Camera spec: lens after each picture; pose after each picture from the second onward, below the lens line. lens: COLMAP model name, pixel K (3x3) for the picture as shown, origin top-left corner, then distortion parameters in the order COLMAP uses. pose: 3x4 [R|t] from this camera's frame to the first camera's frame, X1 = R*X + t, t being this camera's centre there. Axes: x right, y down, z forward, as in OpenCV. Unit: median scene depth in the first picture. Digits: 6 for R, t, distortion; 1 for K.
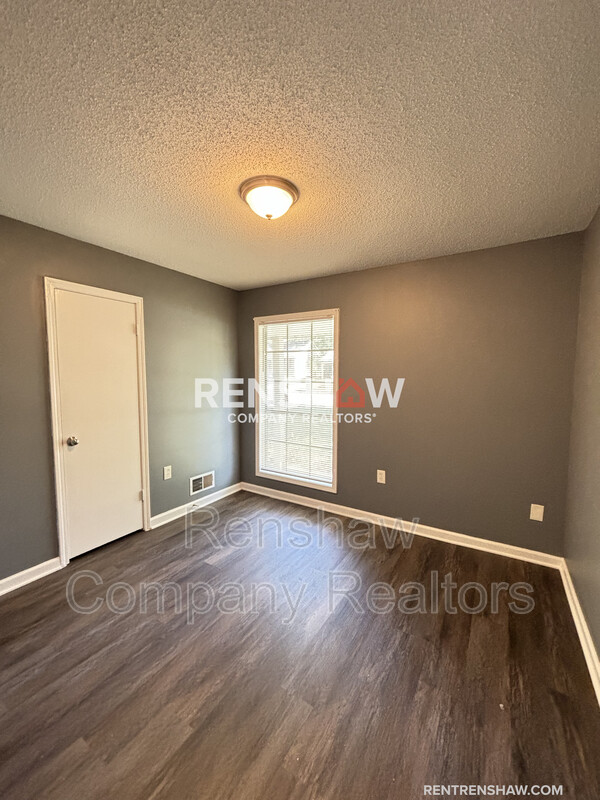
lens RADIAL K [[322.2, 0, 297.6], [0, 322.2, 402.7], [0, 0, 1]] dist [0.002911, 0.000580]
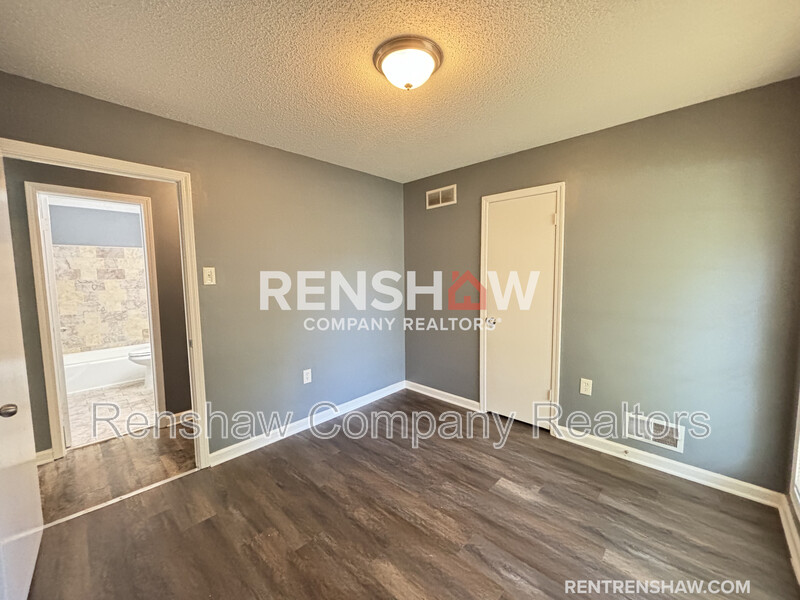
lens RADIAL K [[322.2, 0, 400.0], [0, 322.2, 300.0], [0, 0, 1]] dist [0.002911, 0.000580]
pose [[-0.190958, 0.090581, -0.977410, 0.817097], [-0.065788, 0.992313, 0.104815, -0.097579], [0.979391, 0.084317, -0.183531, 1.181539]]
